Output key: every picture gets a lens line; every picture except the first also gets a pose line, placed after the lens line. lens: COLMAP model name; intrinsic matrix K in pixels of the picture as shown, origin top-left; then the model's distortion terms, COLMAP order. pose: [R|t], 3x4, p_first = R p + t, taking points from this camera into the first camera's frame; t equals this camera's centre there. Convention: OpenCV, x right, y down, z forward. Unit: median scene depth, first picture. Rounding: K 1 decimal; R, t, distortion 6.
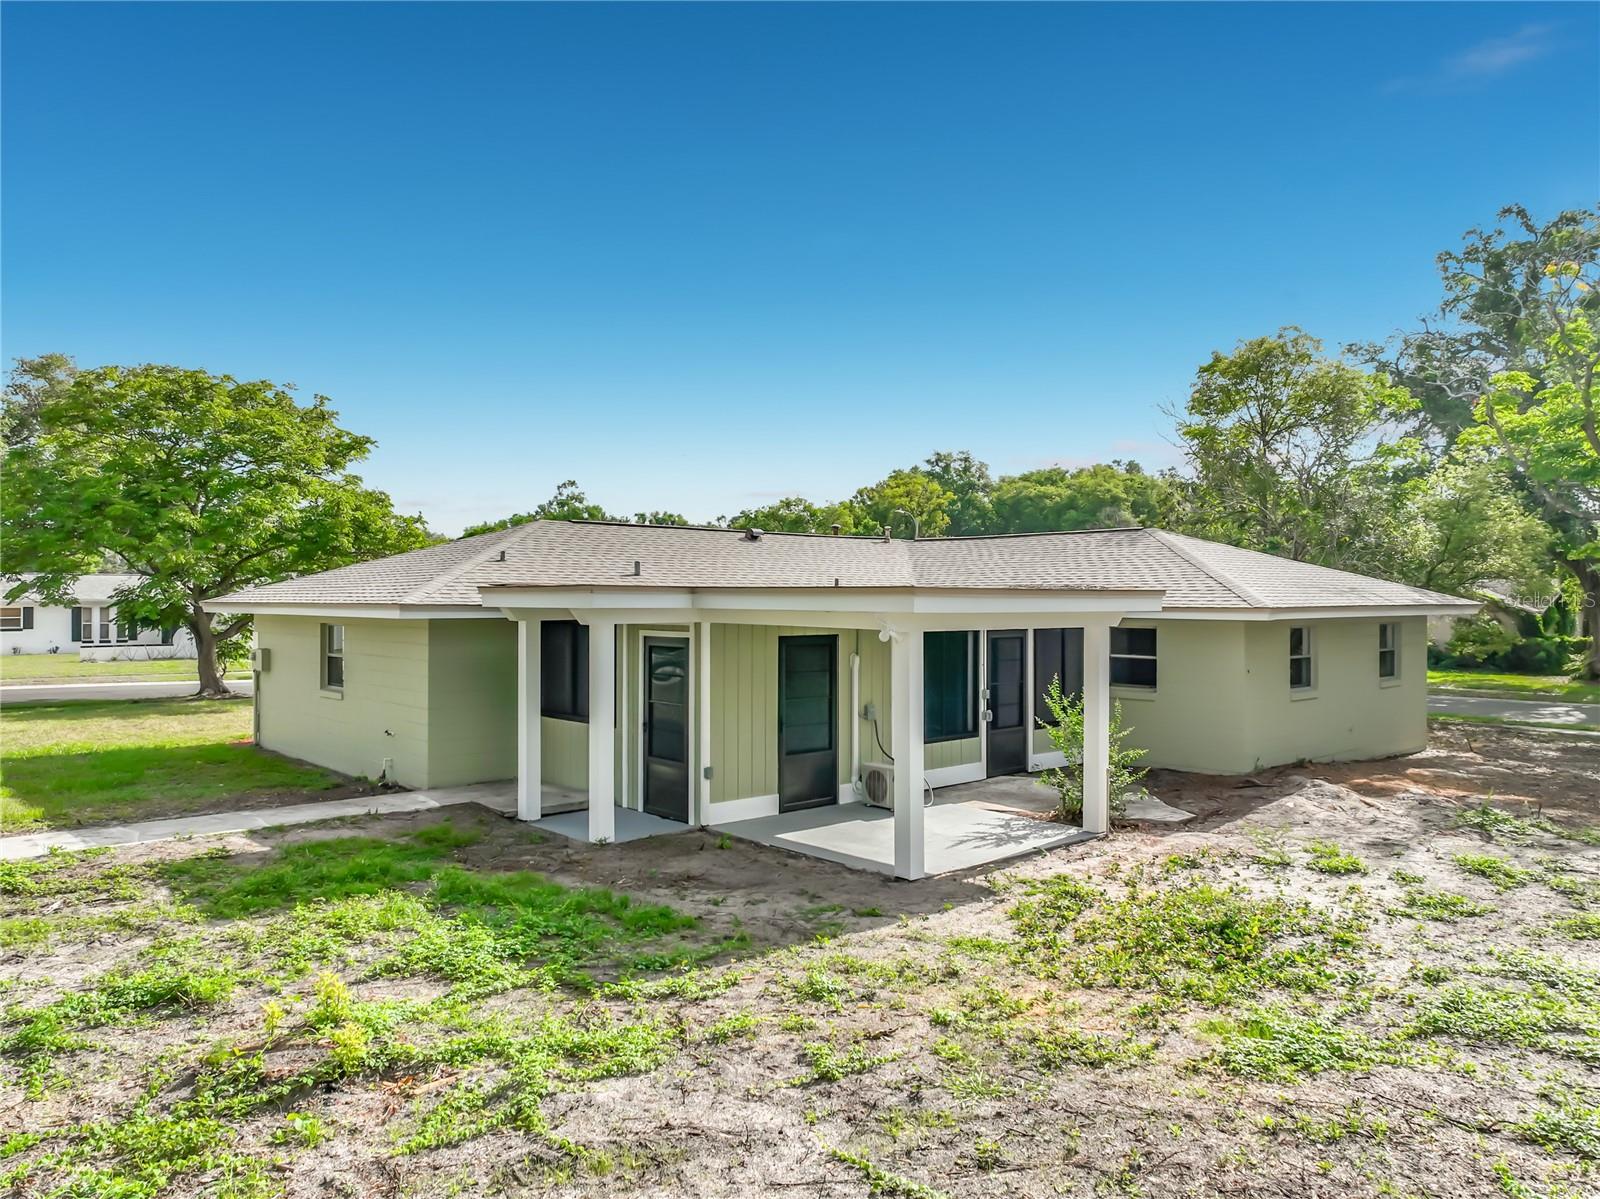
lens RADIAL K [[1135.2, 0, 796.9], [0, 1135.2, 587.5], [0, 0, 1]] dist [0.008619, 0.004444]
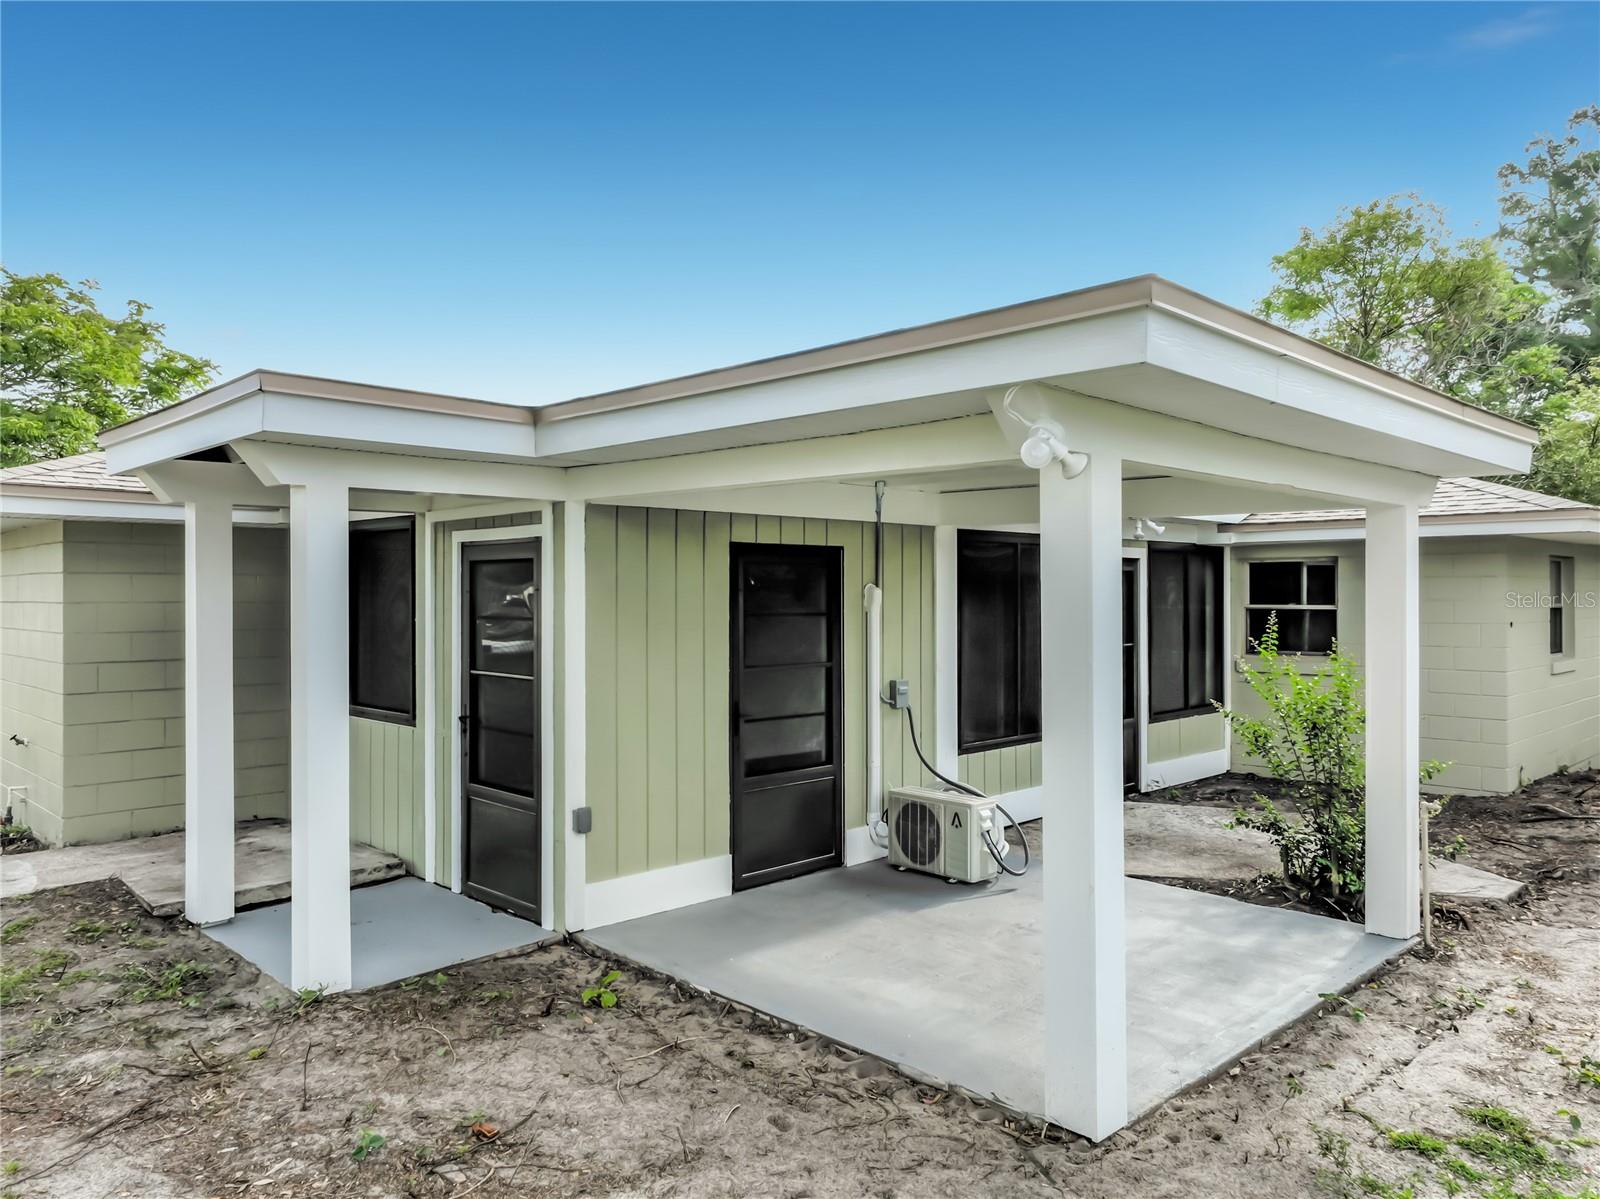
lens RADIAL K [[1120.0, 0, 803.5], [0, 1120.0, 599.0], [0, 0, 1]] dist [0.020417, 0.000754]
pose [[0.998834, -0.002859, 0.048186, -0.008285], [0.002303, 0.999930, 0.011582, 0.067332], [-0.048215, -0.011457, 0.998771, 0.537151]]
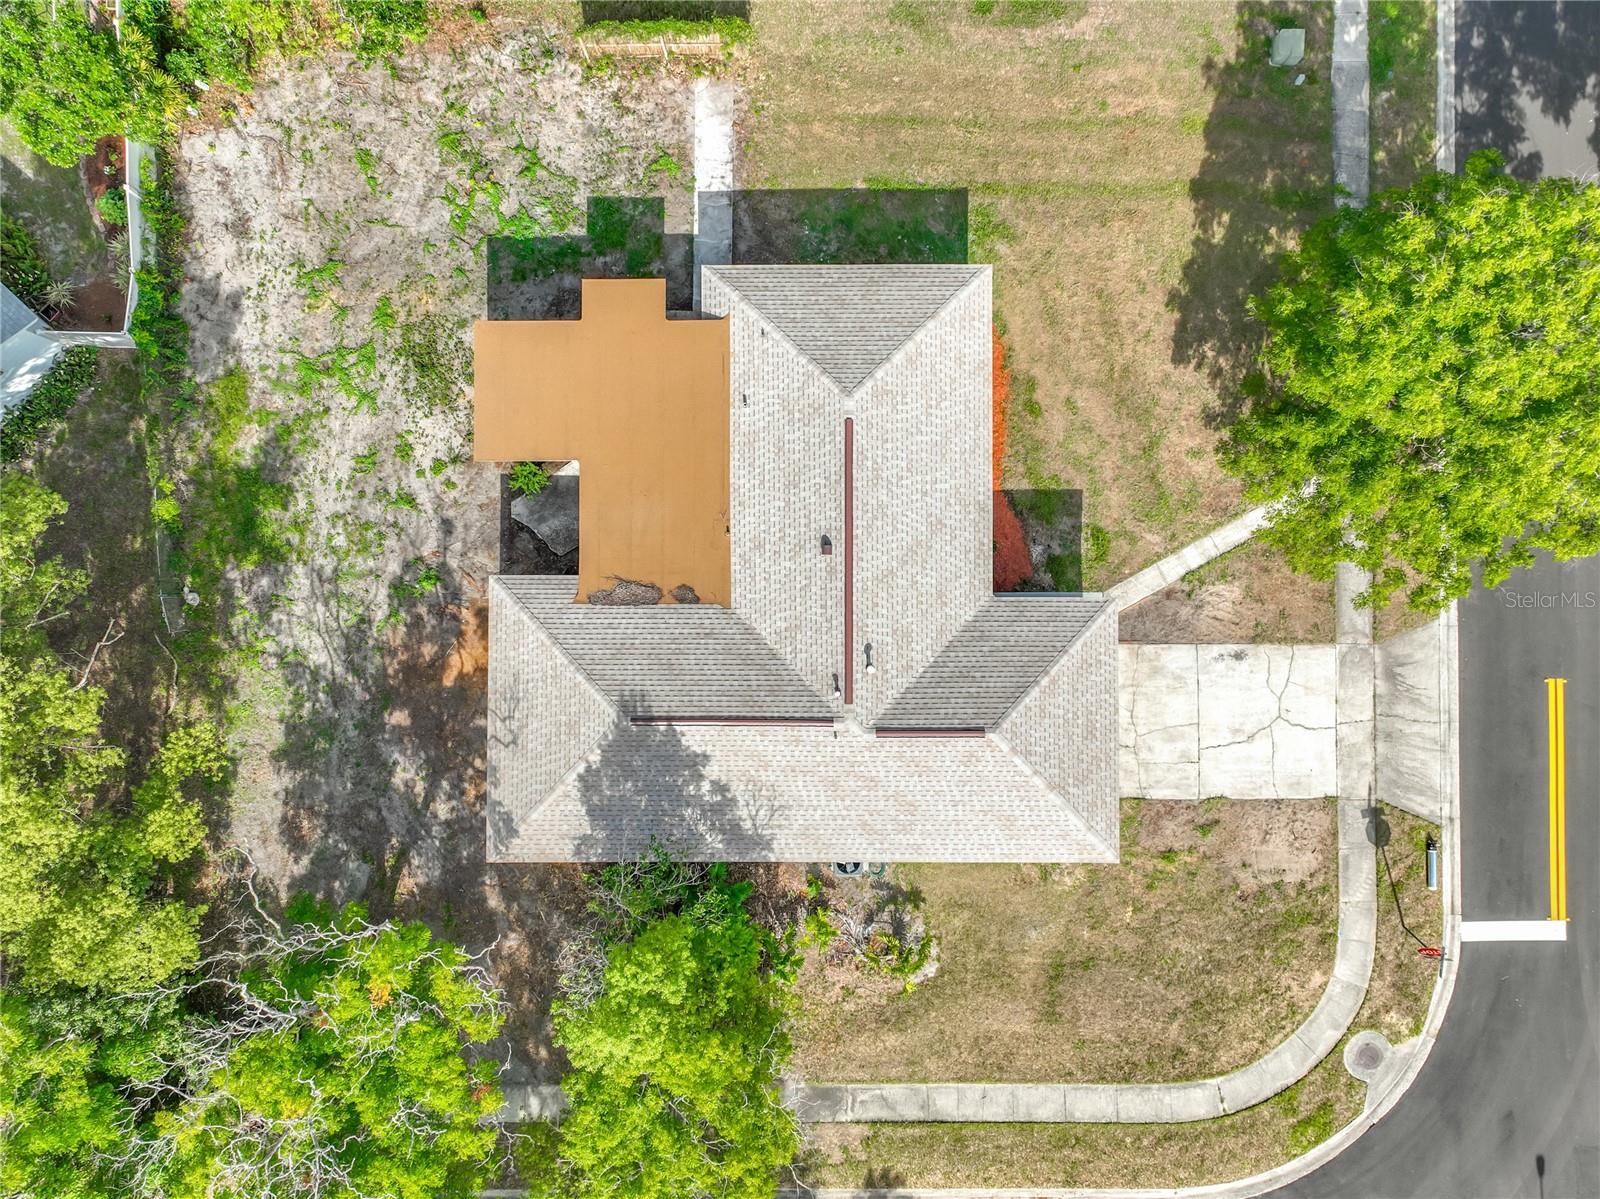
lens RADIAL K [[1129.5, 0, 794.4], [0, 1129.5, 600.3], [0, 0, 1]] dist [-0.007740, 0.024663]
pose [[-0.668397, 0.743585, -0.018080, 0.139059], [0.011732, 0.034844, 0.999324, -3.188985], [0.743712, 0.667733, -0.032014, 2.259116]]
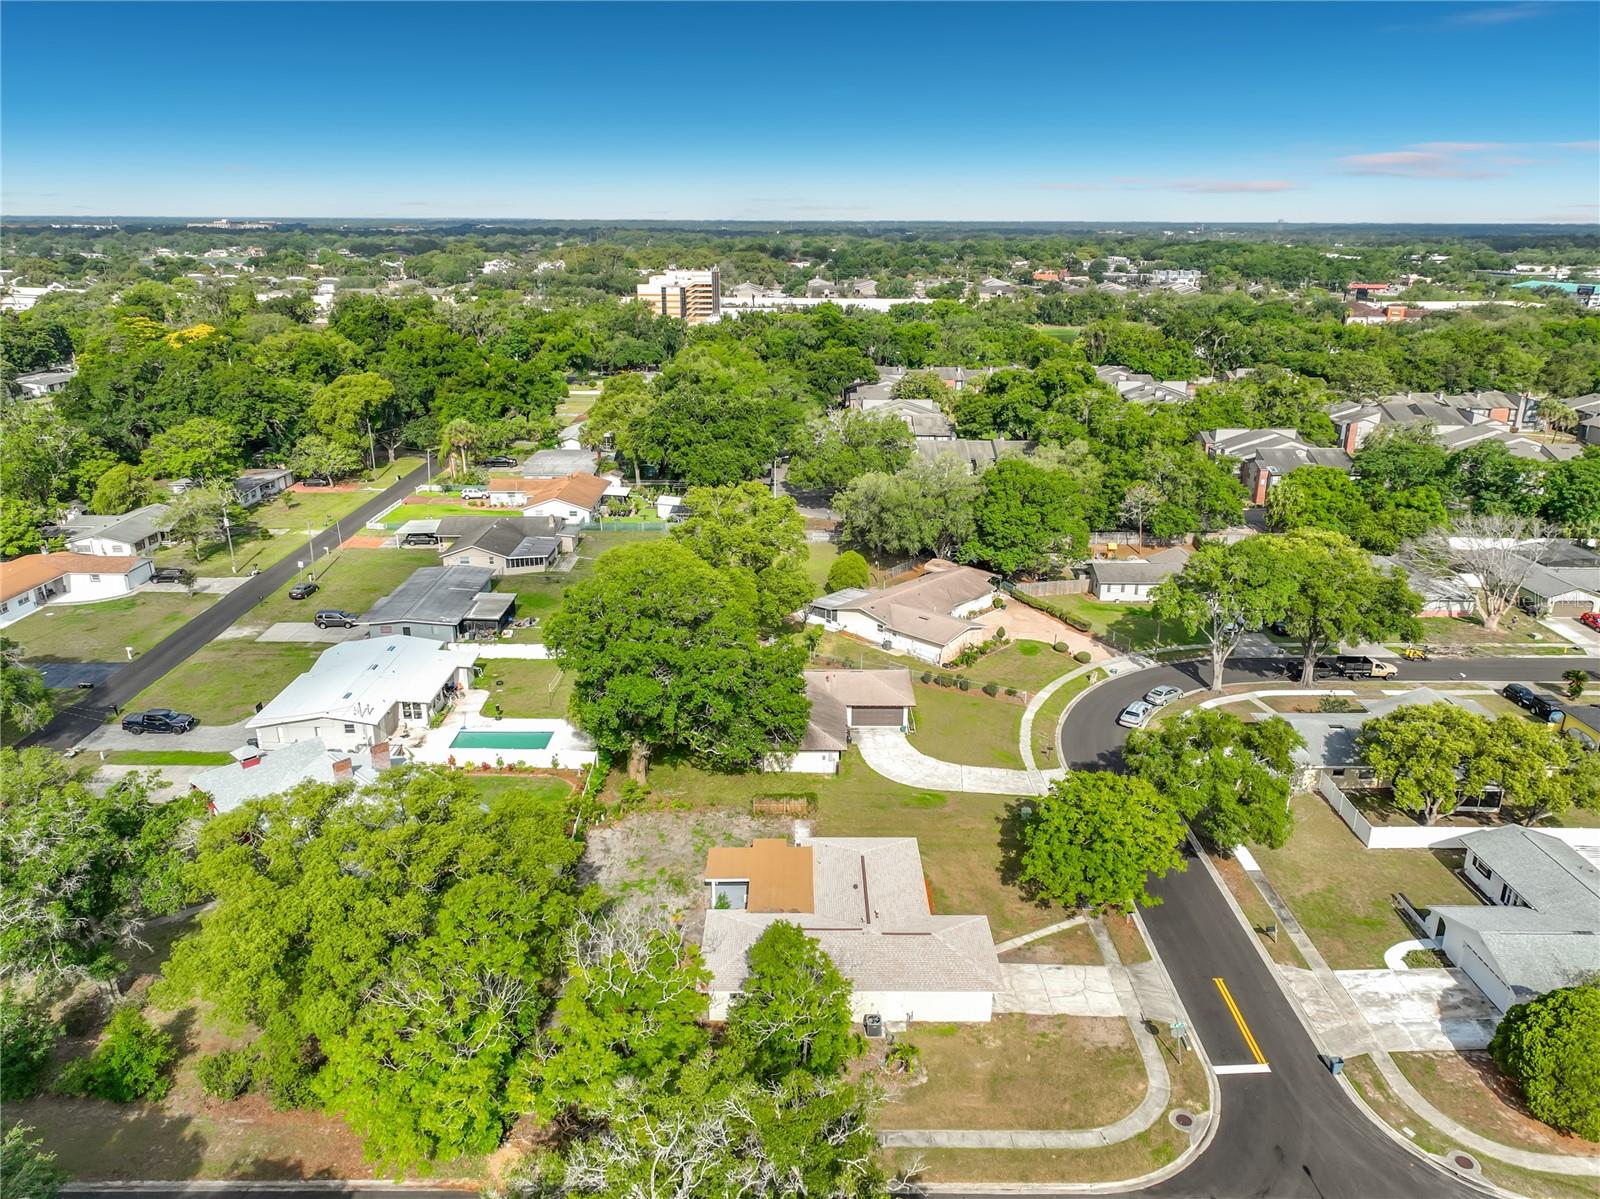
lens RADIAL K [[1133.7, 0, 796.7], [0, 1133.7, 609.1], [0, 0, 1]] dist [-0.008167, 0.019291]
pose [[-0.670509, 0.241356, -0.701545, 4.893391], [0.008031, 0.947910, 0.318438, -4.146064], [0.741858, 0.207882, -0.637520, 6.157951]]
